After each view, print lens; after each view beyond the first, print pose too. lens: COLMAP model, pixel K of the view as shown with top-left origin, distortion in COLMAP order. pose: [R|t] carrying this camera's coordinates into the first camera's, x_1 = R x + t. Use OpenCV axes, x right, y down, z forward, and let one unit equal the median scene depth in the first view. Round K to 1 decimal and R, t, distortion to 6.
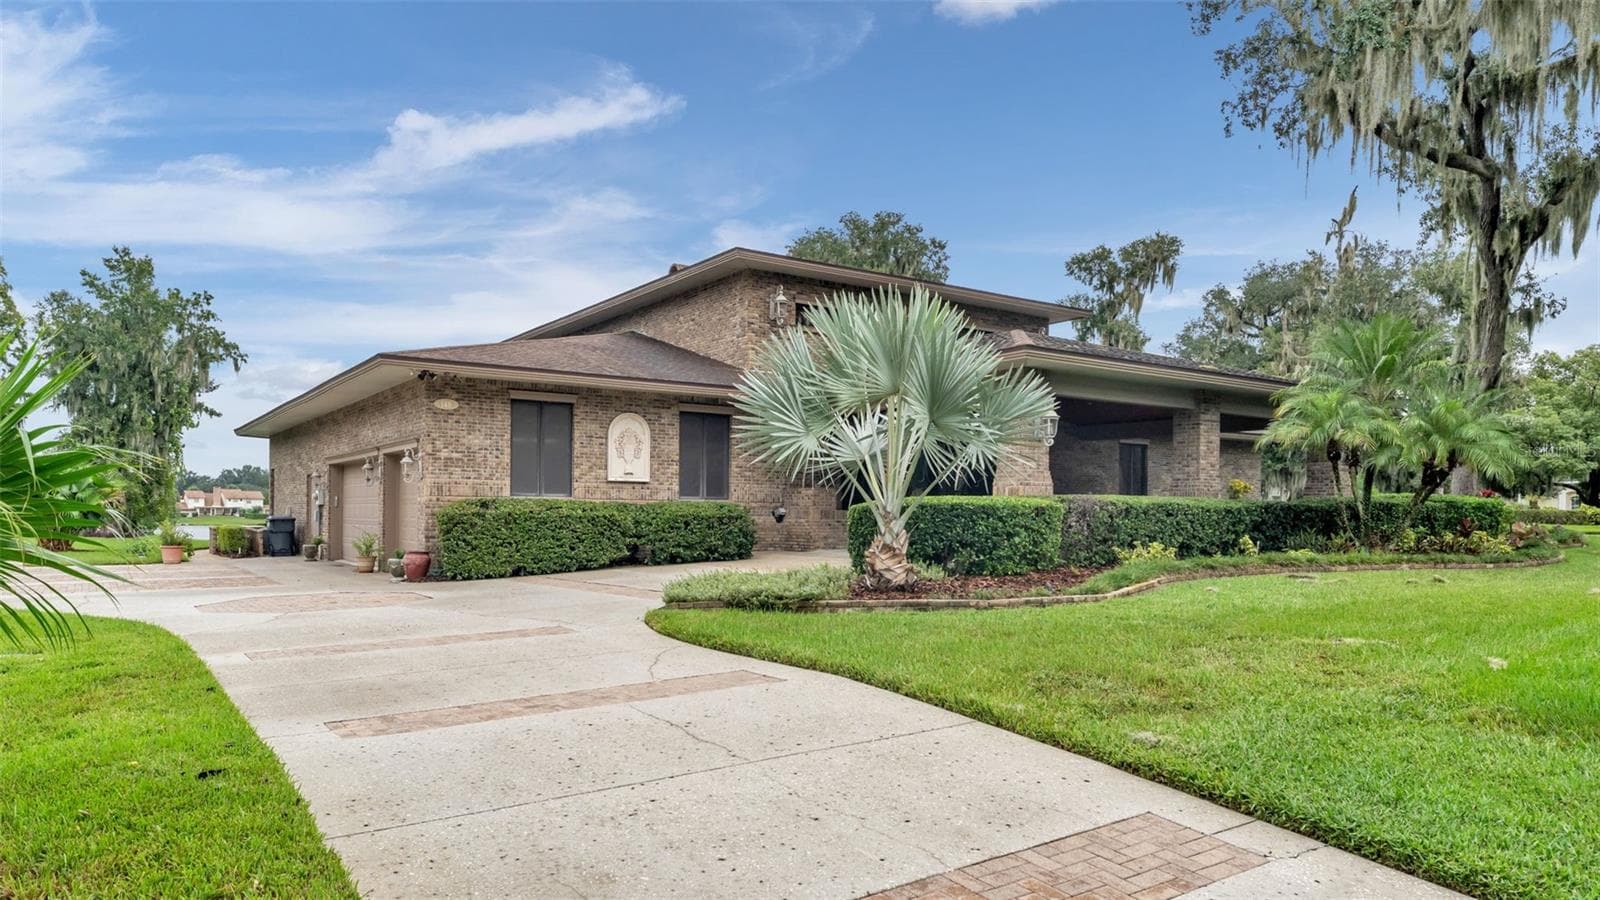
lens RADIAL K [[1044.0, 0, 804.1], [0, 1044.0, 508.9], [0, 0, 1]] dist [0.001021, -0.000654]
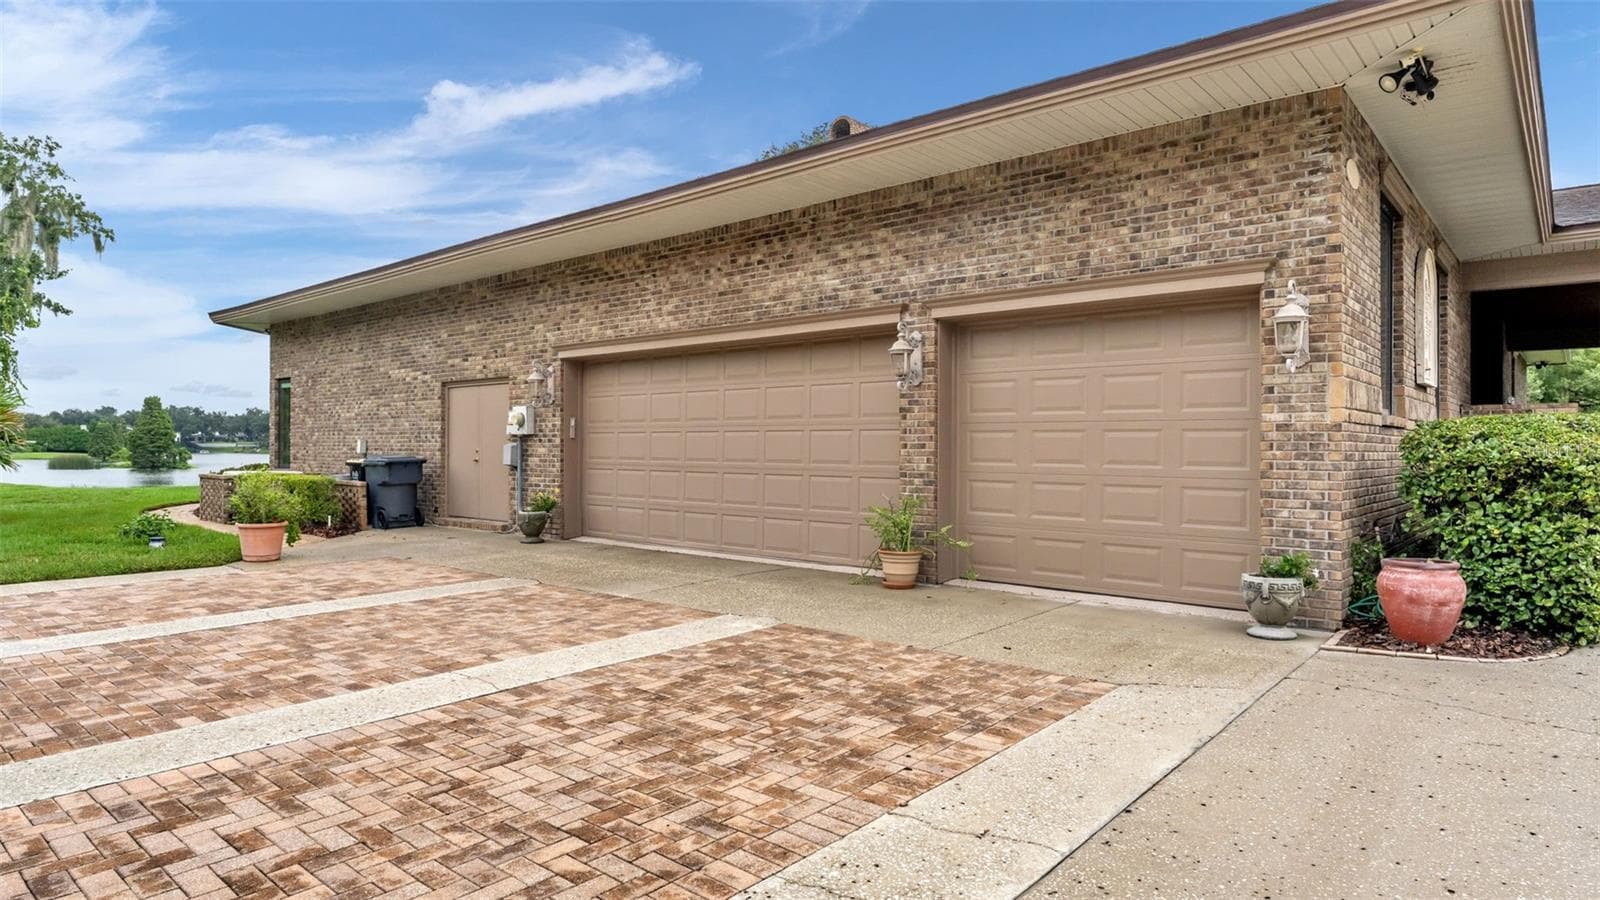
lens RADIAL K [[905.6, 0, 794.7], [0, 905.6, 448.7], [0, 0, 1]] dist [0.003339, 0.001002]
pose [[0.968251, -0.005197, 0.249925, -0.522118], [0.002739, 0.999944, 0.010184, -0.001272], [-0.249964, -0.009176, 0.968212, 0.599734]]
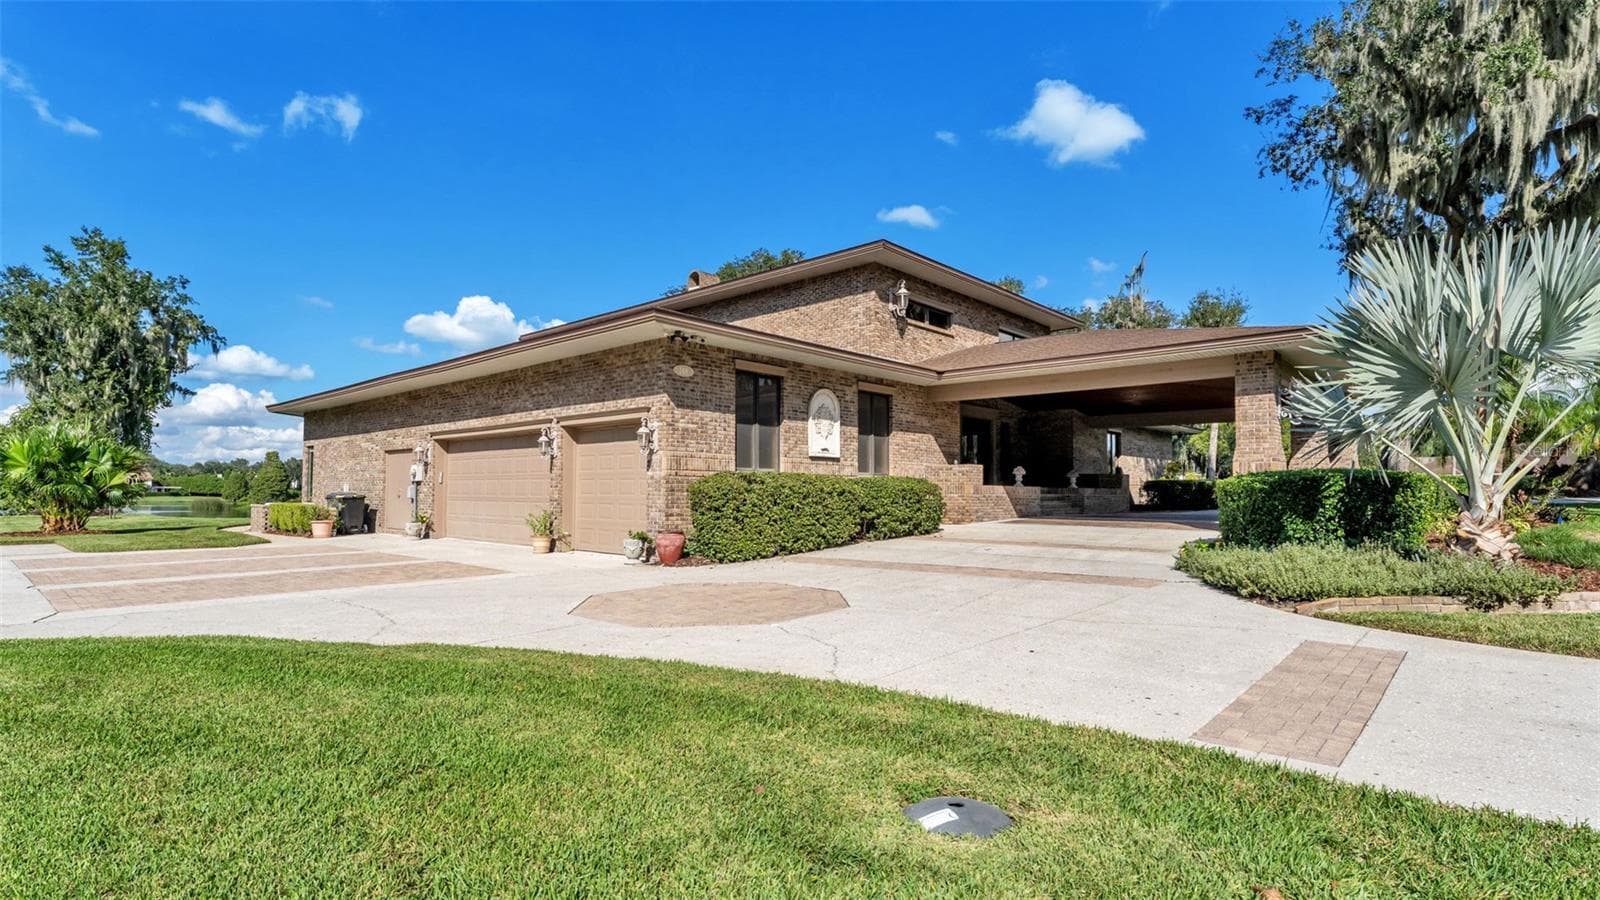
lens RADIAL K [[773.7, 0, 800.0], [0, 773.7, 464.7], [0, 0, 1]] dist [0.000152, -0.000654]
pose [[0.973759, 0.004602, 0.227535, -0.329938], [0.001750, 0.999615, -0.027708, 0.001686], [-0.227575, 0.027379, 0.973376, 0.258656]]
